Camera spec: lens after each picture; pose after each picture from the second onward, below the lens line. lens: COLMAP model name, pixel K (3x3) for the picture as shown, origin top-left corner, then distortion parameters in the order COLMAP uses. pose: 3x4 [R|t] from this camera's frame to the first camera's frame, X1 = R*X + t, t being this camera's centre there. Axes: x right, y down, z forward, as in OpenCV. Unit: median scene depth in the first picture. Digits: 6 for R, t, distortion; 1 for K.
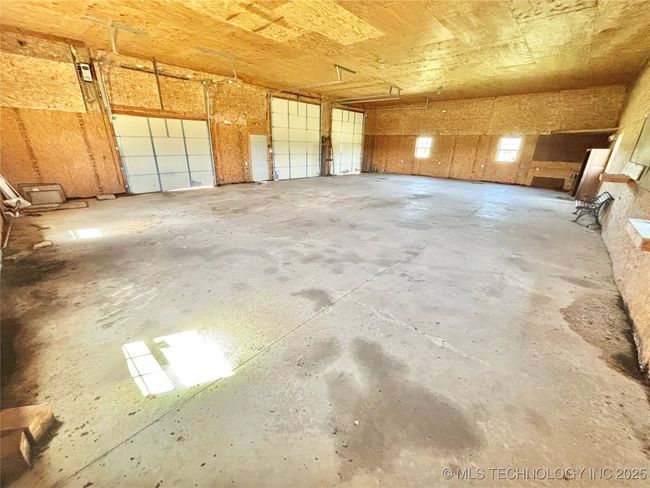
lens RADIAL K [[262.6, 0, 323.0], [0, 262.6, 241.7], [0, 0, 1]] dist [-0.000975, 0.000820]
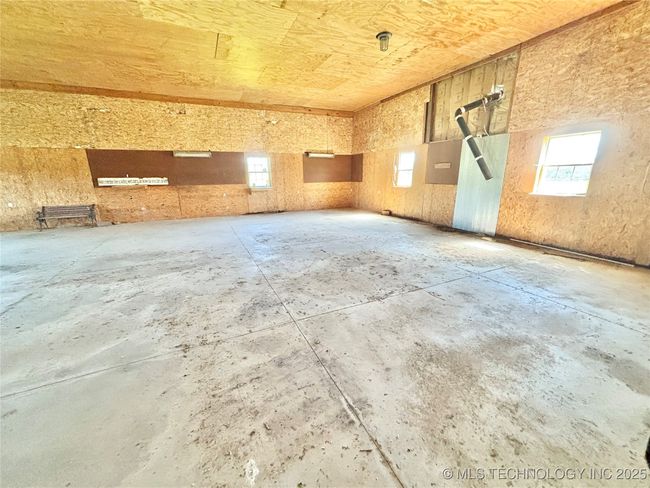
lens RADIAL K [[262.6, 0, 325.5], [0, 262.6, 246.5], [0, 0, 1]] dist [-0.000975, 0.000820]
pose [[-0.925049, -0.110234, 0.363501, -0.270611], [0.124332, 0.816378, 0.563976, -0.297297], [-0.358924, 0.566900, -0.741483, 0.825633]]
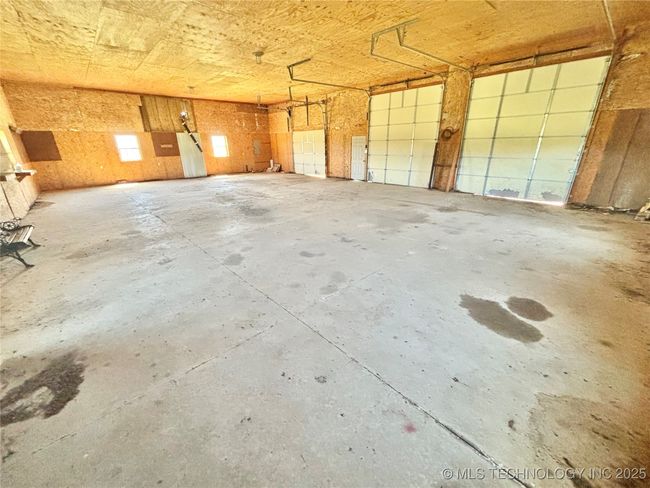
lens RADIAL K [[262.6, 0, 325.3], [0, 262.6, 243.7], [0, 0, 1]] dist [-0.000975, 0.000820]
pose [[-0.071004, 0.331520, -0.940772, 0.828461], [-0.334262, 0.880711, 0.335584, -0.307241], [0.939802, 0.338292, 0.048280, 0.889008]]
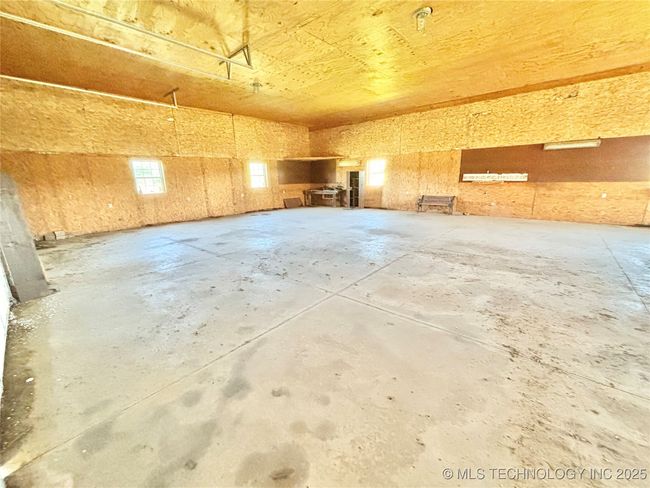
lens RADIAL K [[262.6, 0, 323.8], [0, 262.6, 245.2], [0, 0, 1]] dist [-0.000975, 0.000820]
pose [[-0.025447, -0.271708, 0.962043, -0.265113], [0.365570, 0.893170, 0.261926, -0.302767], [-0.930436, 0.358359, 0.076600, 0.844053]]
